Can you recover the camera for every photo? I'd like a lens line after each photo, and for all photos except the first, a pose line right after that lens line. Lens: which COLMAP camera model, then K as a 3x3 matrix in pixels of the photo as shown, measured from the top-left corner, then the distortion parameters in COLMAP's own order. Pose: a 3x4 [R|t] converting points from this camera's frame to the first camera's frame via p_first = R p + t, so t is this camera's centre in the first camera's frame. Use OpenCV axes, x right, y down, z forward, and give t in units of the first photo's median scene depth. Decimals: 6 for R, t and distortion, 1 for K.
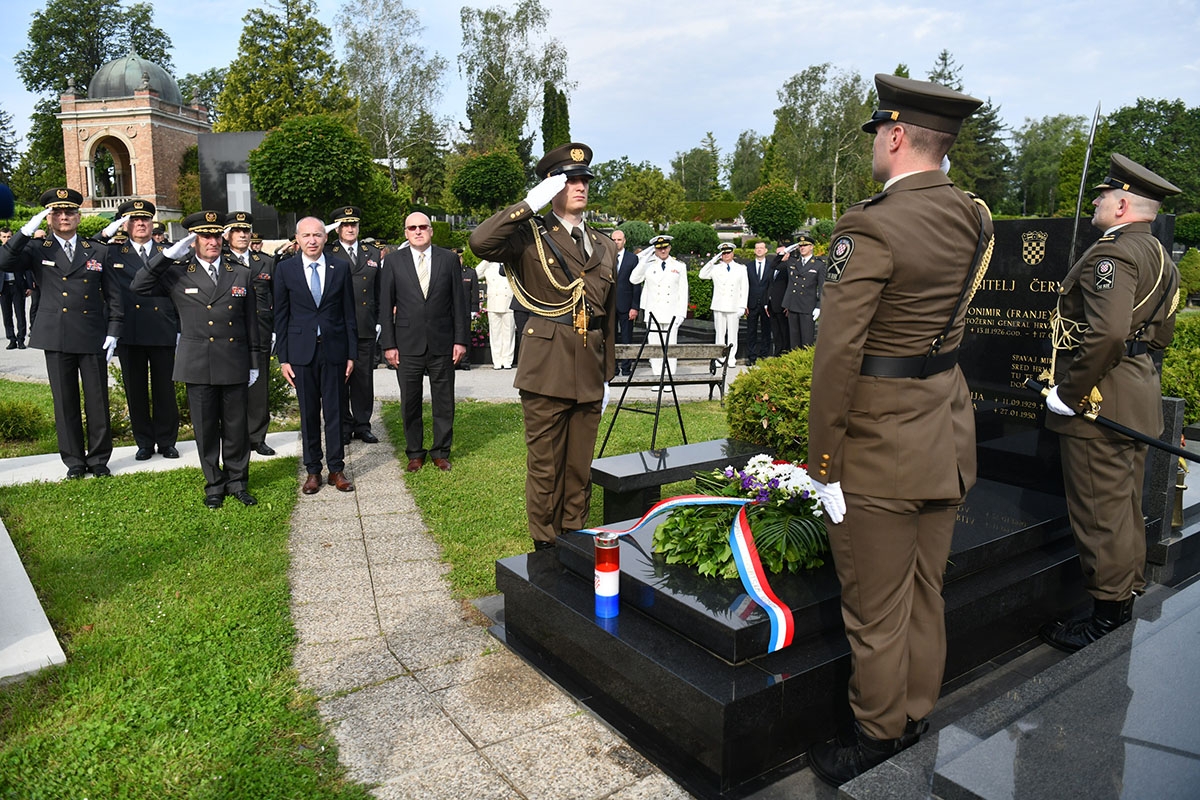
lens RADIAL K [[828.8, 0, 595.6], [0, 828.8, 389.6], [0, 0, 1]] dist [-0.085824, 0.030330]
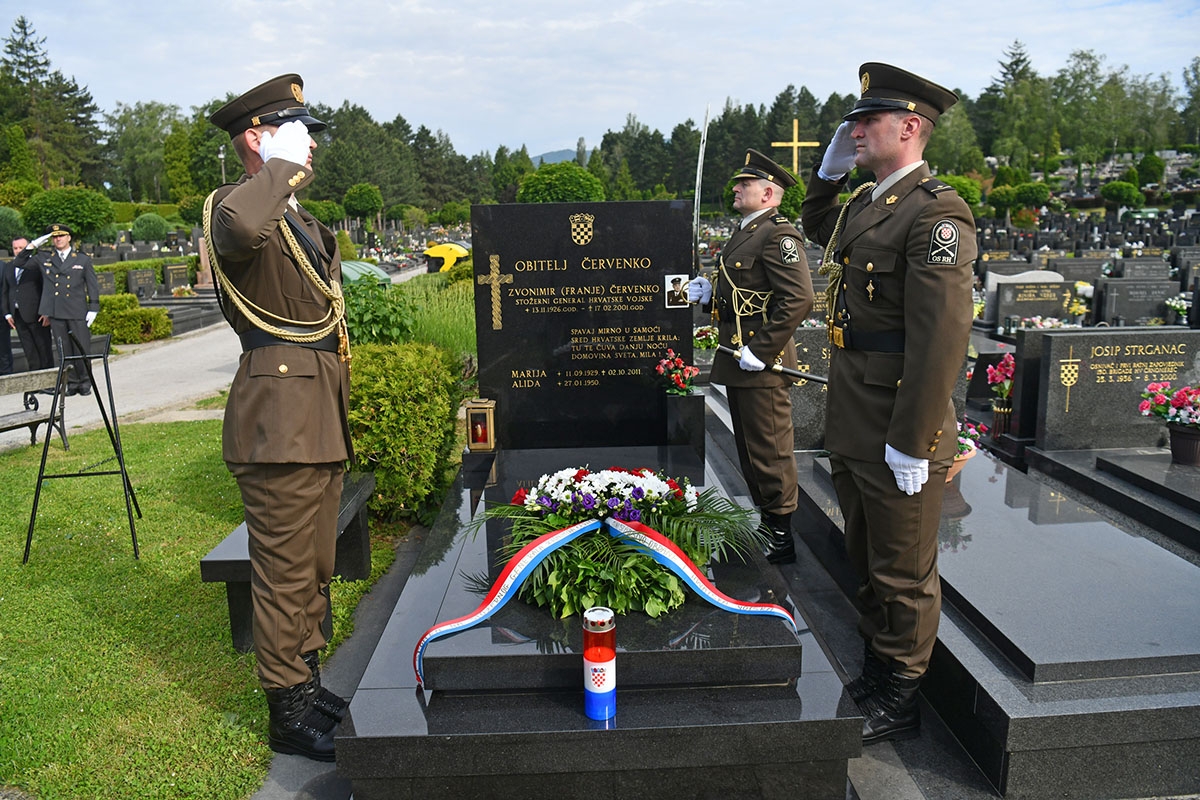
lens RADIAL K [[828.8, 0, 595.6], [0, 828.8, 389.6], [0, 0, 1]] dist [-0.085824, 0.030330]
pose [[0.535202, -0.161978, 0.829049, -0.388665], [0.149222, 0.984138, 0.095946, -0.065450], [-0.831439, 0.072362, 0.550883, 0.380080]]
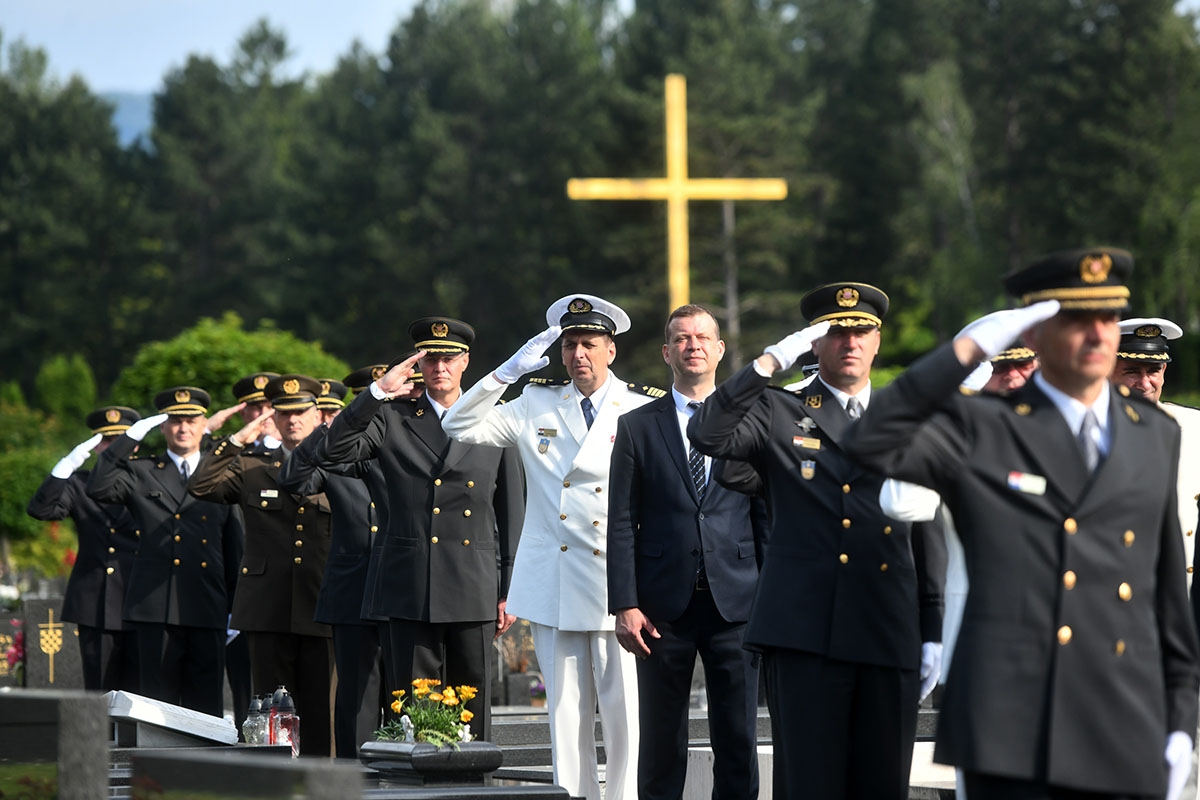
lens RADIAL K [[4889.3, 0, 600.0], [0, 4889.3, 400.0], [0, 0, 1]] dist [0.891573, -0.005726]
pose [[0.391806, 0.039990, 0.919178, -4.654592], [0.154038, 0.982102, -0.108388, 0.606831], [-0.907061, 0.184055, 0.378634, -2.627834]]
